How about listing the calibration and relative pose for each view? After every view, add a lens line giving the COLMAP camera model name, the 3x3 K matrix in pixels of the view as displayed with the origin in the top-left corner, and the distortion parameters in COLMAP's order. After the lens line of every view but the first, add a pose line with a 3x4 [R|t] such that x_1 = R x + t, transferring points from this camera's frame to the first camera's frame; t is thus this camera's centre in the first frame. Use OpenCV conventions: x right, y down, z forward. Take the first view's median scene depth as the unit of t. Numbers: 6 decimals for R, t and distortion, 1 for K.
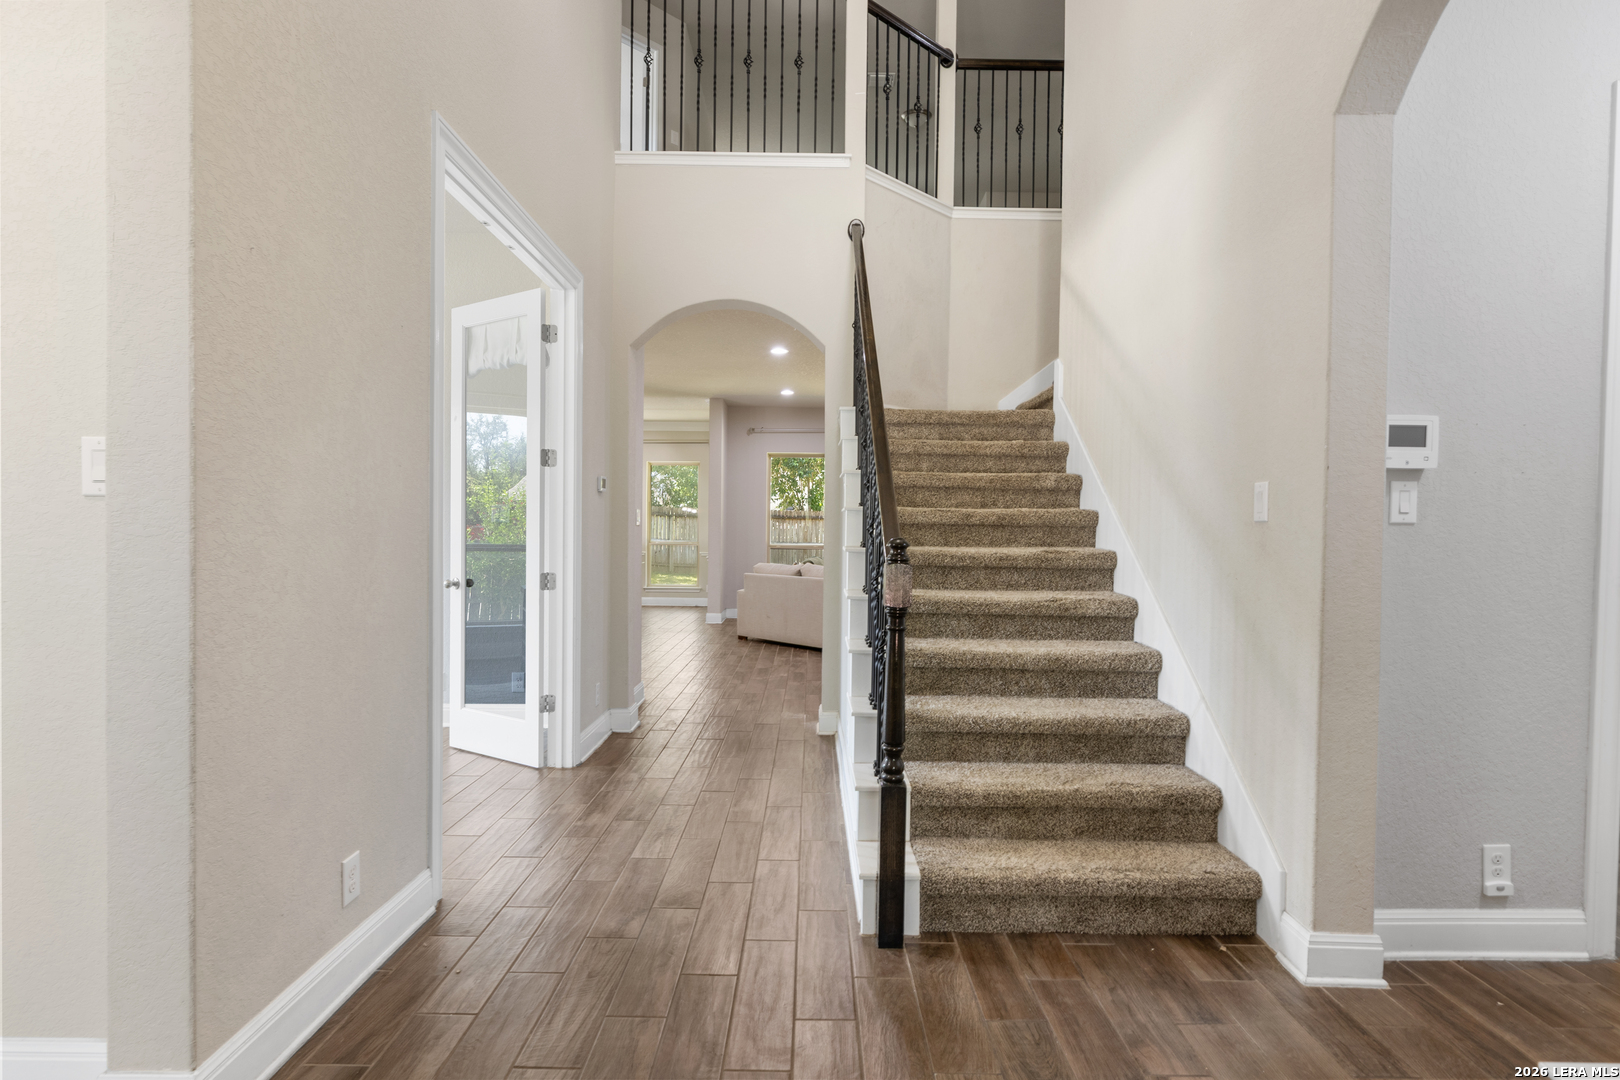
lens RADIAL K [[835.8, 0, 811.6], [0, 835.8, 539.7], [0, 0, 1]] dist [0.001559, 0.001577]
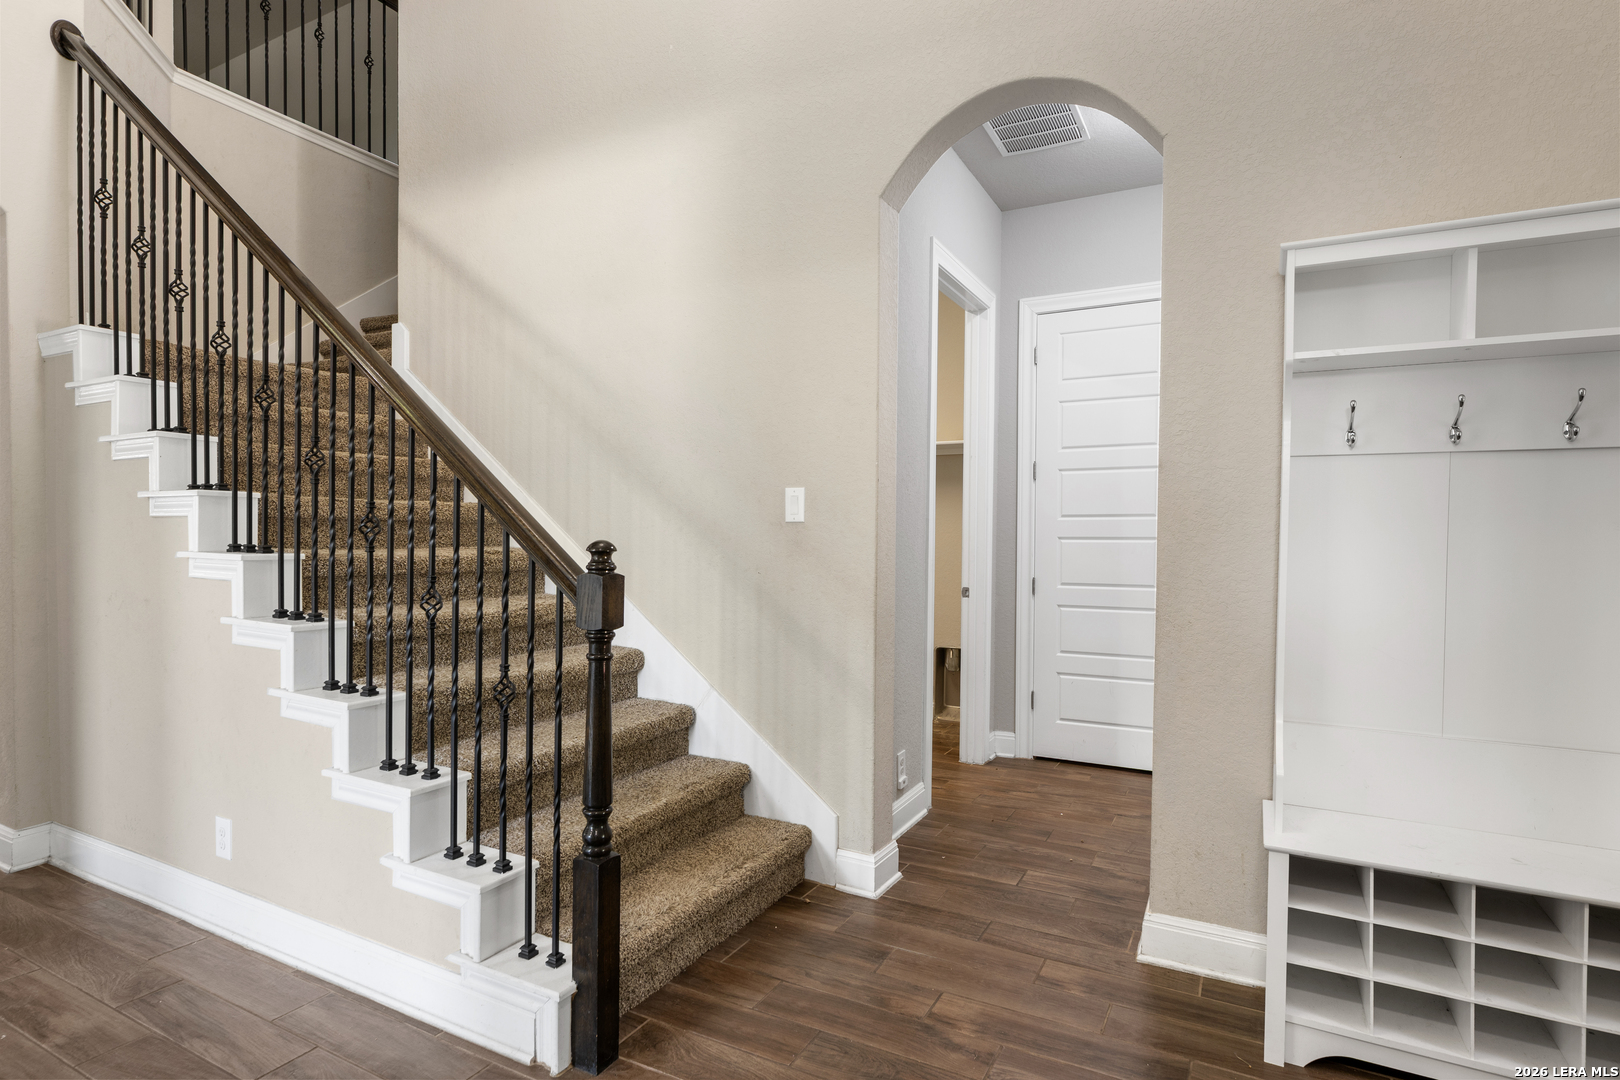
lens RADIAL K [[835.8, 0, 808.1], [0, 835.8, 545.0], [0, 0, 1]] dist [0.001559, 0.001577]
pose [[0.471475, -0.014004, 0.881768, -0.503550], [0.002495, 0.999891, 0.014546, -0.008104], [-0.881876, -0.004658, 0.471459, 0.475222]]
